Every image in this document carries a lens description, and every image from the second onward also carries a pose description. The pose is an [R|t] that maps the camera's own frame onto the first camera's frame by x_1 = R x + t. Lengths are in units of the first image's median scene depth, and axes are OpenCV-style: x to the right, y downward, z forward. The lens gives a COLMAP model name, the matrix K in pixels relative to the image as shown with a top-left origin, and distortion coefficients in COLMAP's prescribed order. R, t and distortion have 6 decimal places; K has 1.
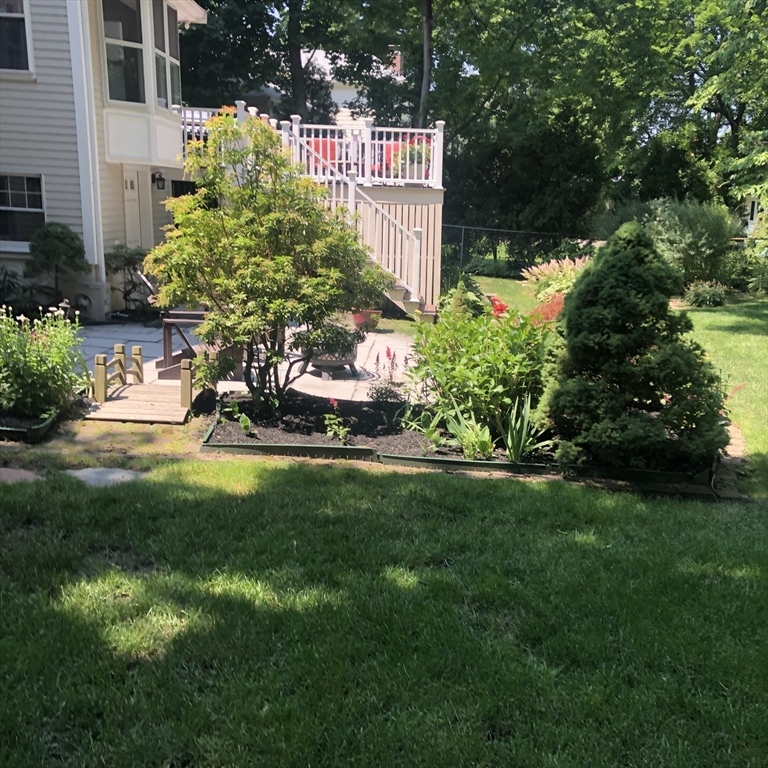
lens RADIAL K [[842.0, 0, 385.3], [0, 842.0, 390.2], [0, 0, 1]] dist [0.069148, 0.000000]
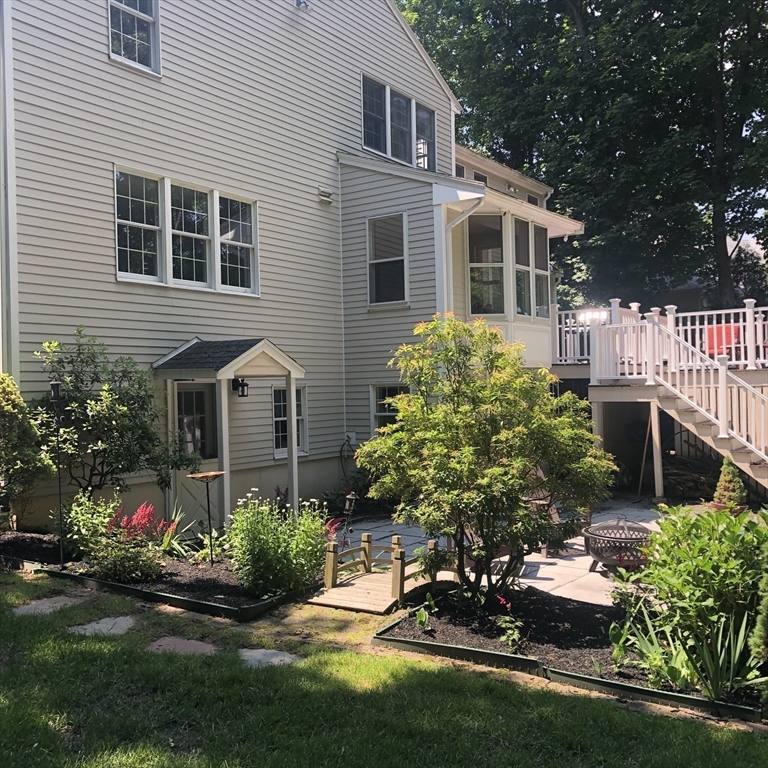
lens RADIAL K [[842.0, 0, 385.6], [0, 842.0, 382.6], [0, 0, 1]] dist [0.069148, 0.000000]
pose [[0.852042, -0.062979, -0.519671, 0.332480], [-0.060097, 0.974404, -0.216622, -0.012810], [0.520012, 0.215802, 0.826449, 0.101142]]
